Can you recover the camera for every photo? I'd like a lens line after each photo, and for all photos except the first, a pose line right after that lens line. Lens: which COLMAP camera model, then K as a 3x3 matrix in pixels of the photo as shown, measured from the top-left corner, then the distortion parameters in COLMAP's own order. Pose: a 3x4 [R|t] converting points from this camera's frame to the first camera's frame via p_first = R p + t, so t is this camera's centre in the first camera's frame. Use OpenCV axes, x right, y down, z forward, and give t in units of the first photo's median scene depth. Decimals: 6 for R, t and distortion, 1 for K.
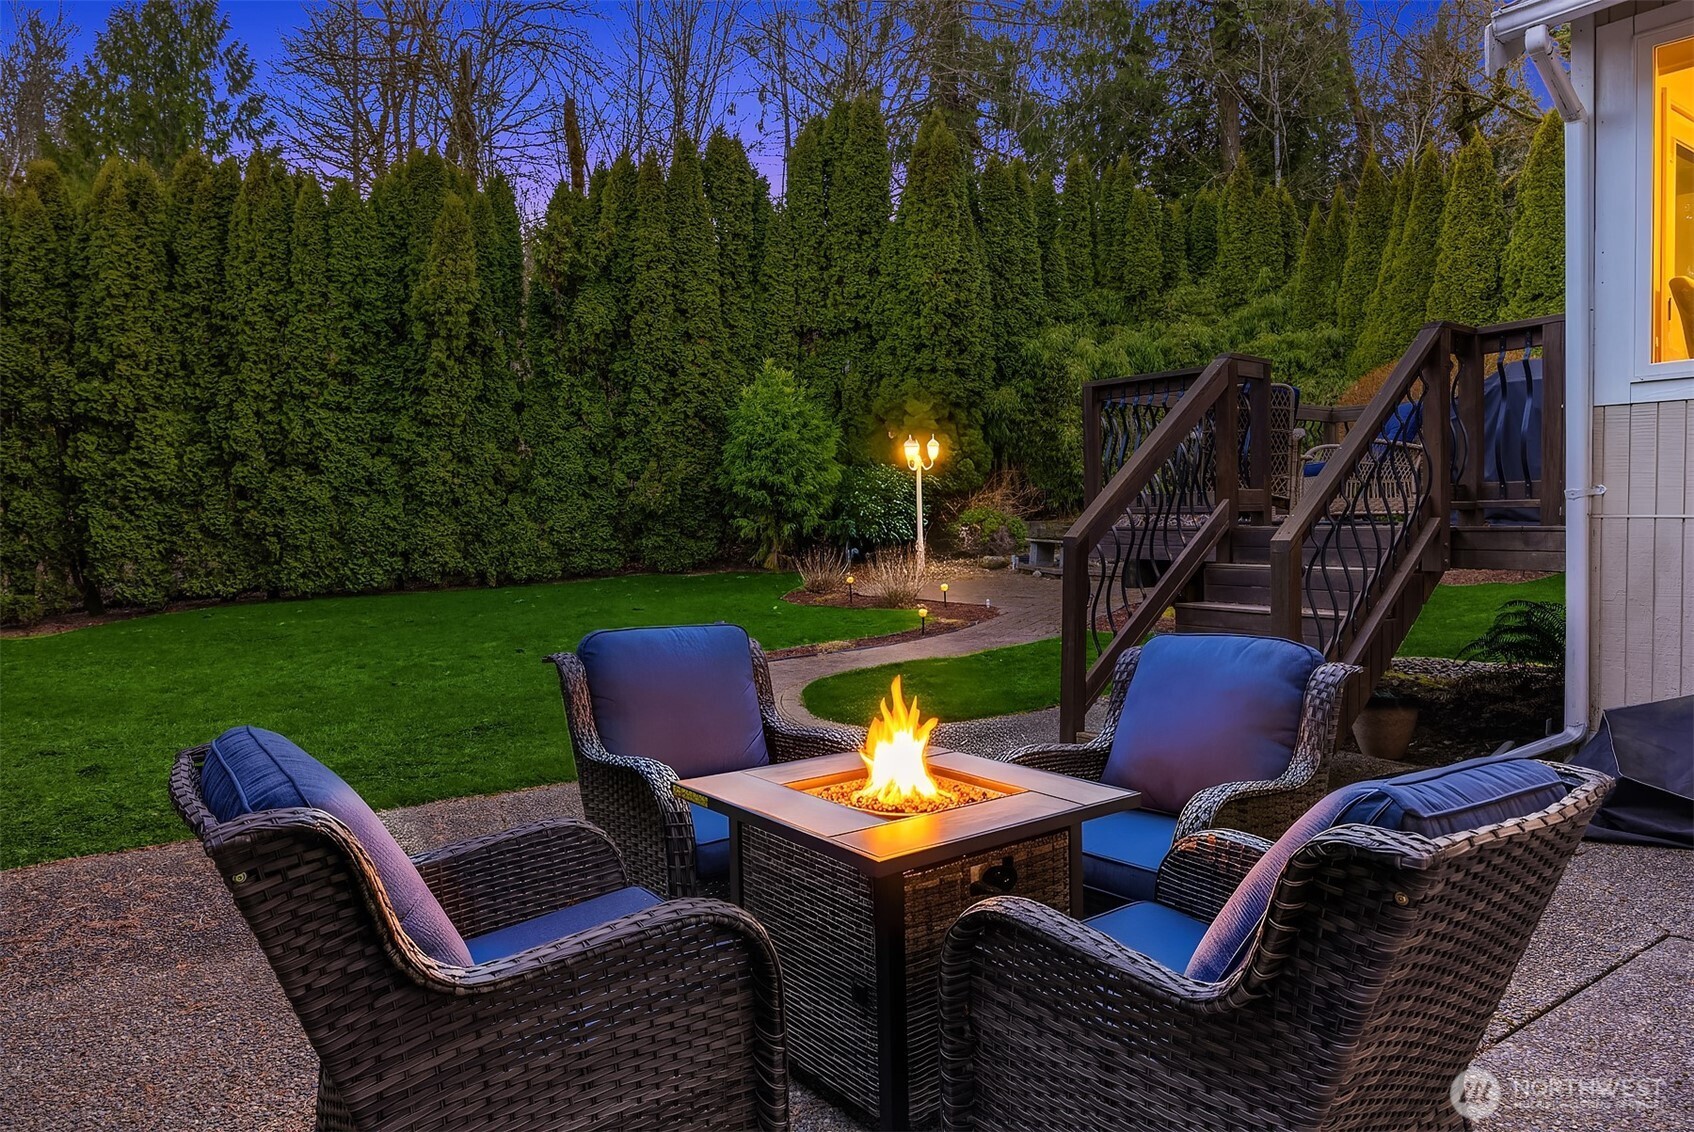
lens RADIAL K [[1096.0, 0, 876.5], [0, 1096.0, 543.4], [0, 0, 1]] dist [0.003789, -0.000258]
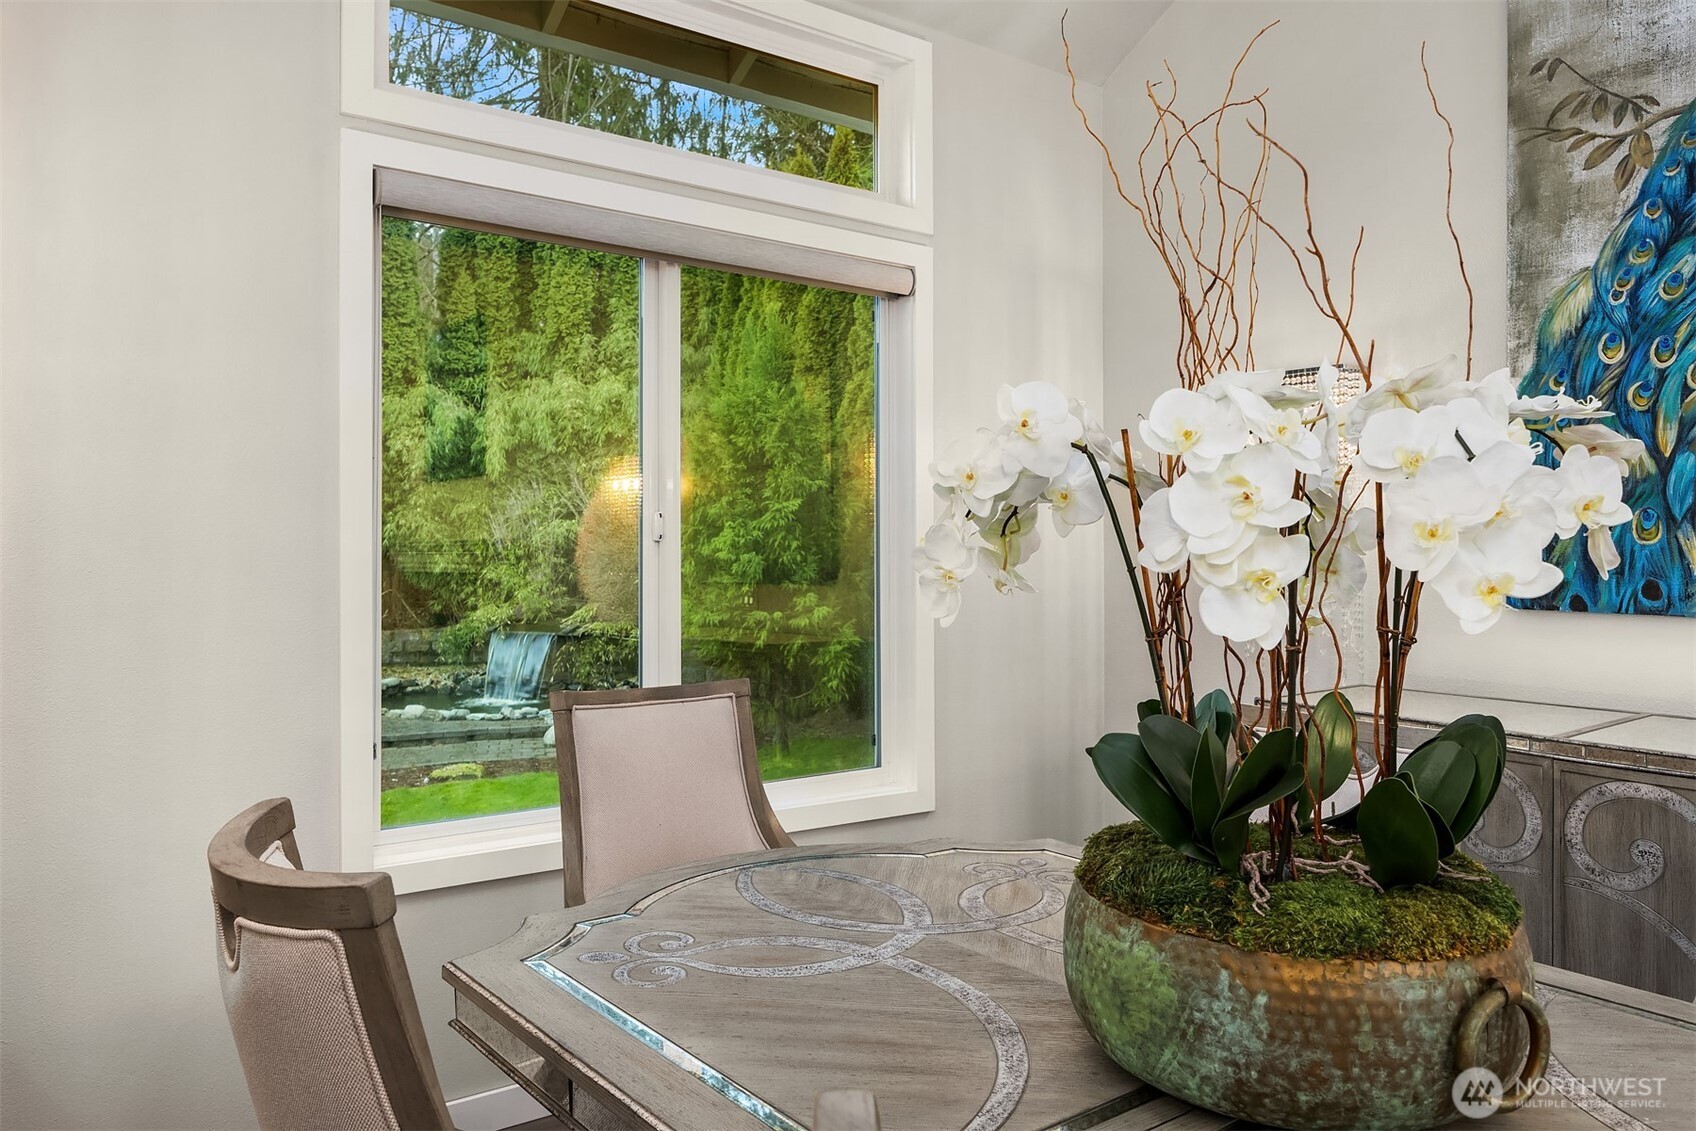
lens RADIAL K [[1221.2, 0, 852.5], [0, 1221.2, 556.3], [0, 0, 1]] dist [-0.007195, -0.004592]
pose [[0.999999, -0.001728, 0.000111, 0.549780], [0.001730, 0.999944, -0.010440, -0.075059], [-0.000093, 0.010440, 0.999945, 0.144484]]
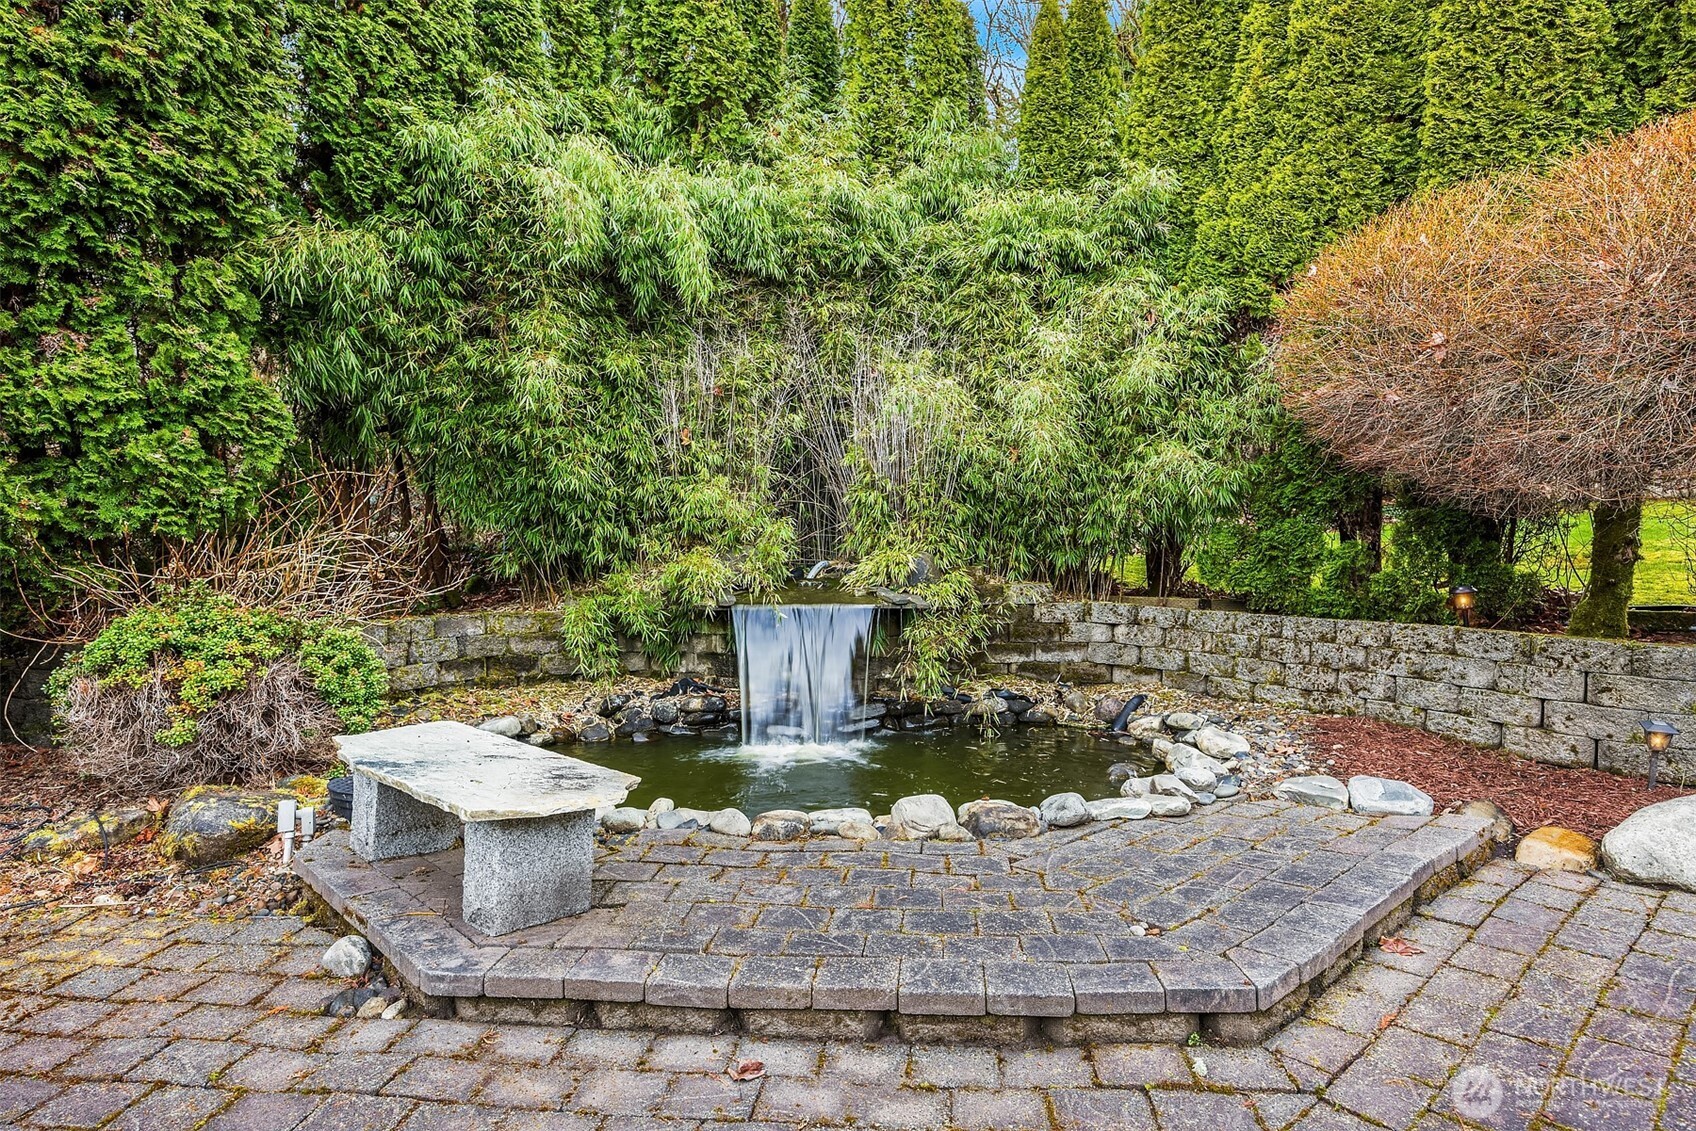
lens RADIAL K [[924.8, 0, 858.5], [0, 924.8, 557.9], [0, 0, 1]] dist [0.000000, -0.001730]
pose [[0.887264, -0.005865, 0.461224, 0.142984], [0.016995, 0.999656, -0.019983, -0.036773], [-0.460948, 0.025569, 0.887058, 0.769203]]
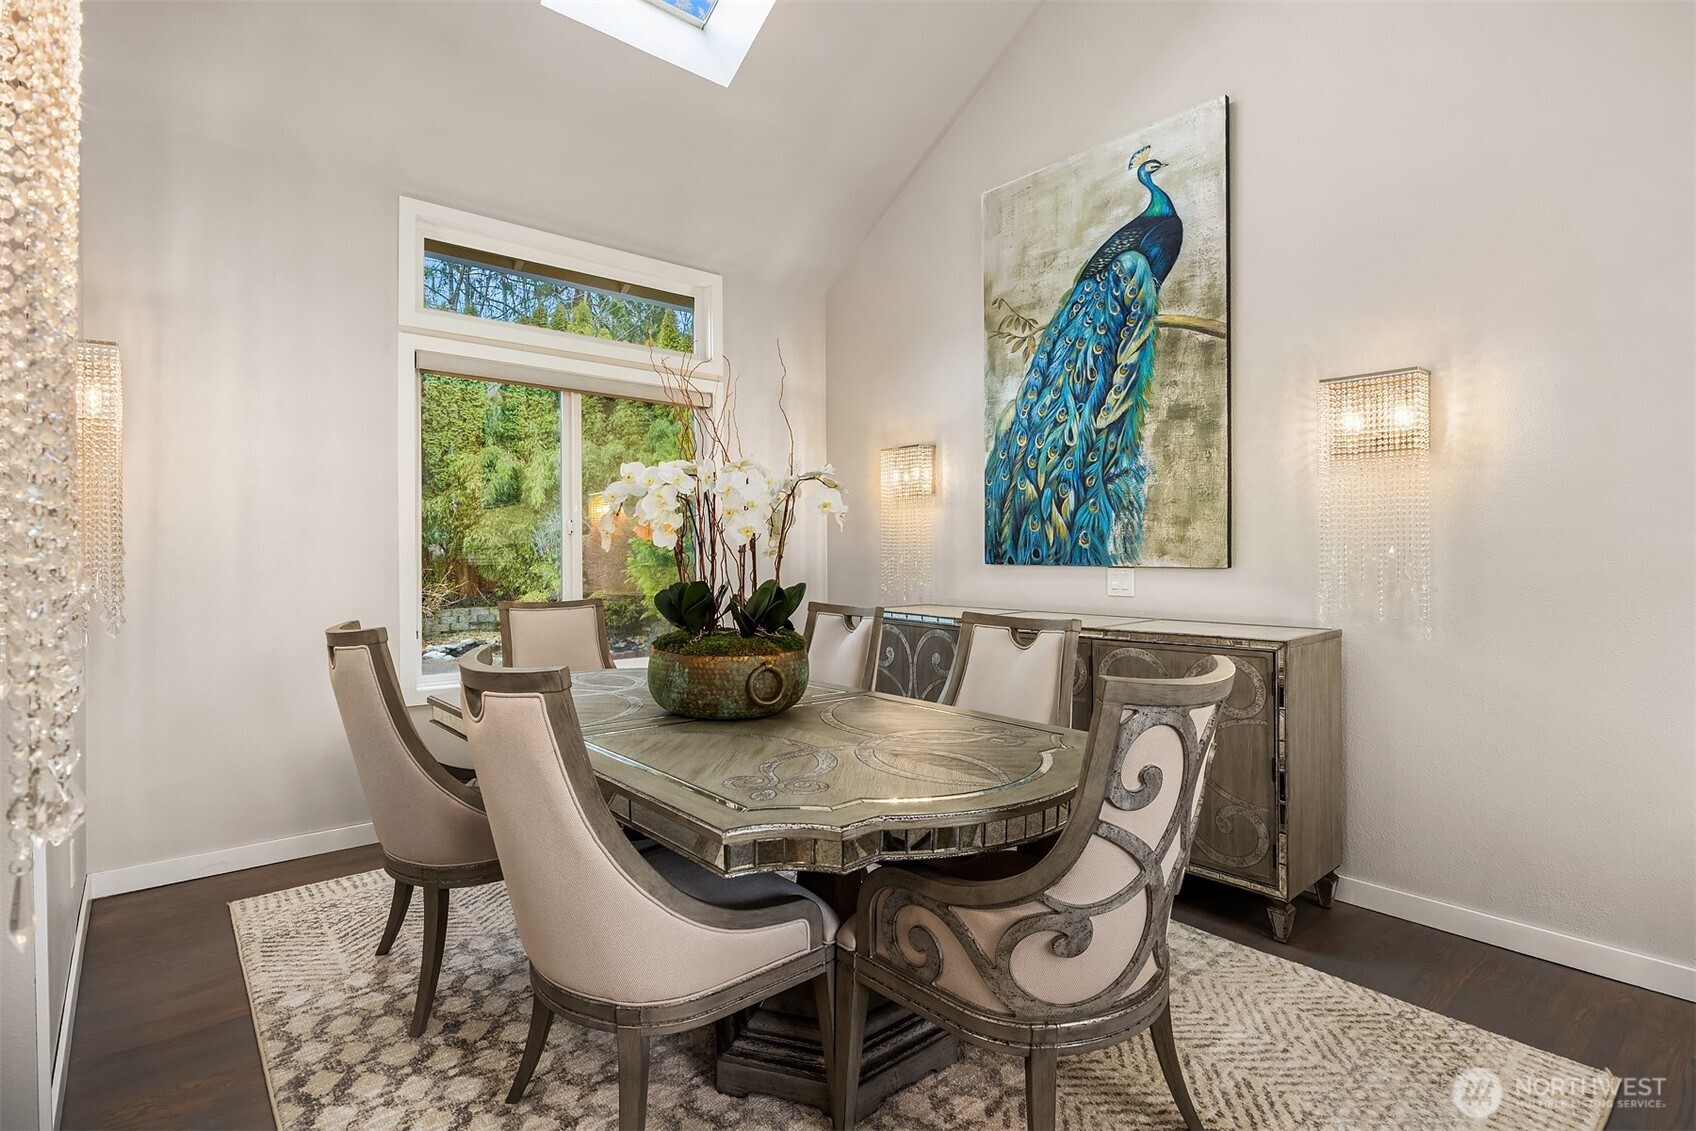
lens RADIAL K [[837.6, 0, 846.6], [0, 837.6, 553.4], [0, 0, 1]] dist [-0.003662, -0.000403]
pose [[0.998568, -0.007497, 0.052963, 0.585491], [0.008551, 0.999770, -0.019693, -0.068680], [-0.052803, 0.020117, 0.998402, 0.082535]]
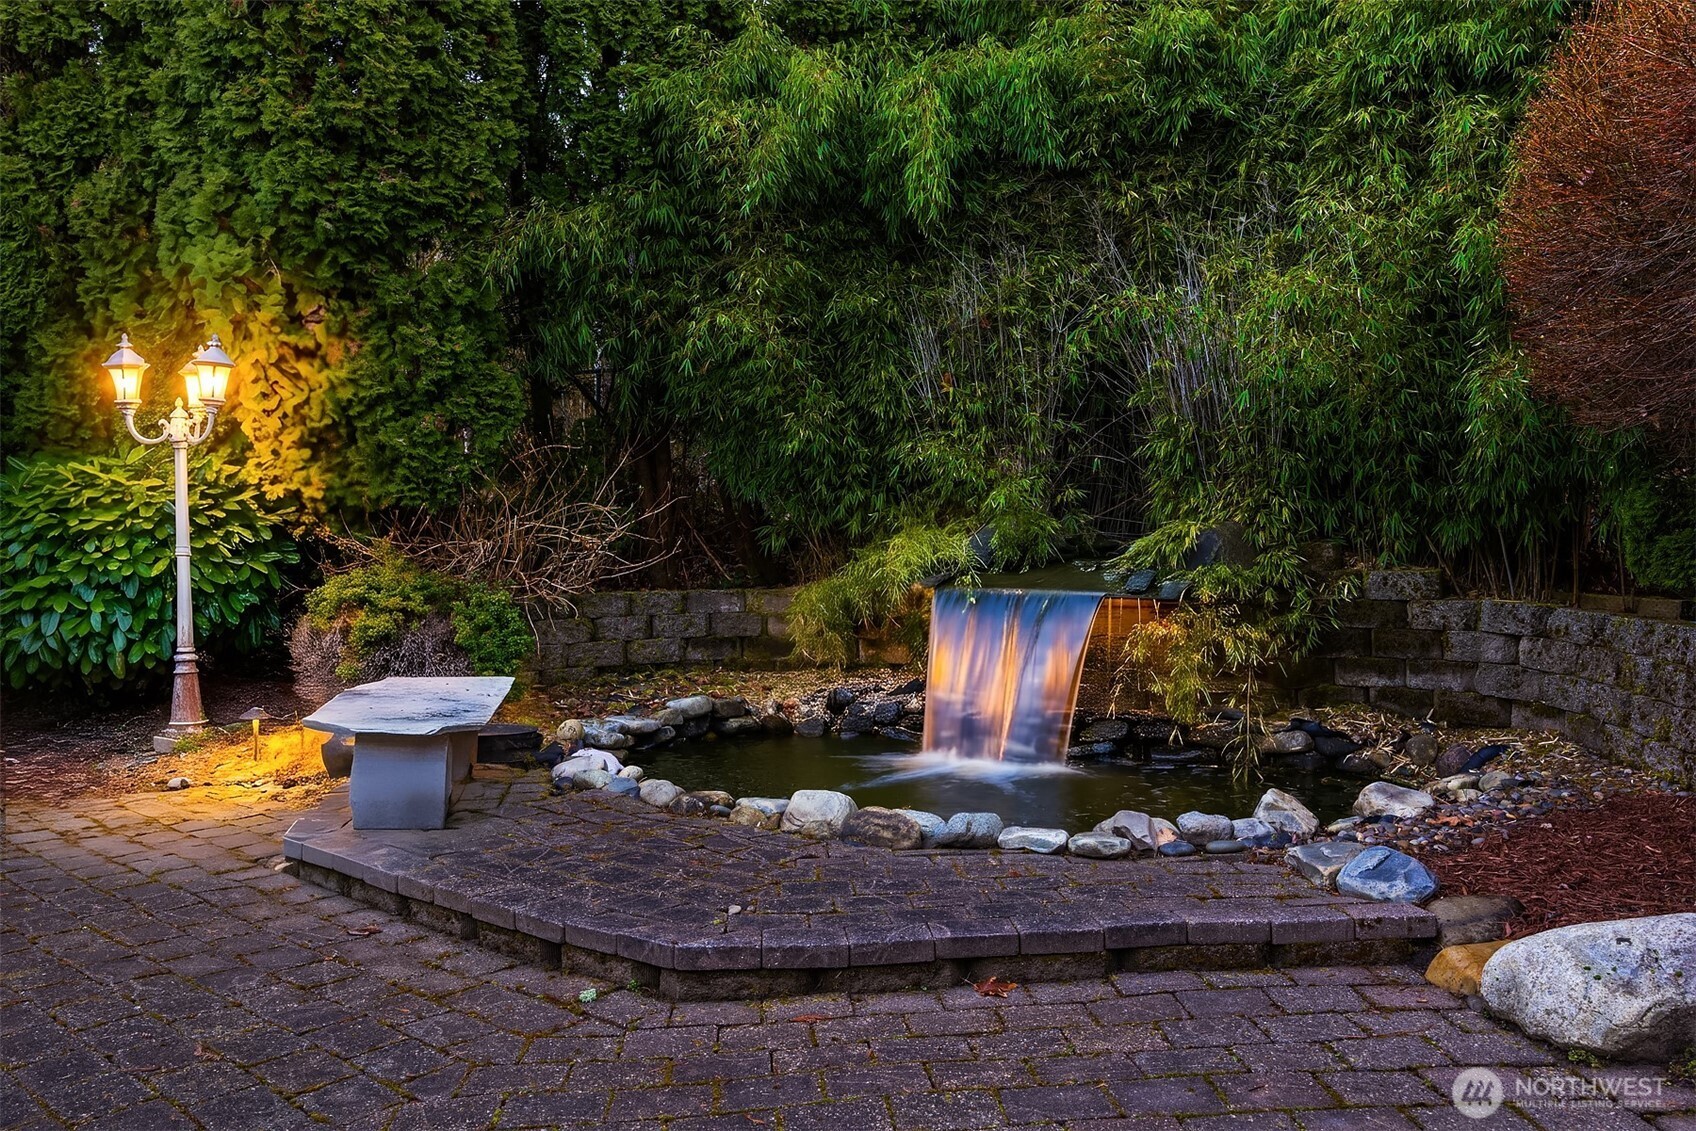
lens RADIAL K [[1398.3, 0, 868.7], [0, 1398.3, 552.2], [0, 0, 1]] dist [0.001858, 0.008126]
pose [[0.985500, -0.000125, -0.169678, 0.320521], [-0.002094, 0.999915, -0.012897, -0.031665], [0.169665, 0.013066, 0.985415, 0.662875]]
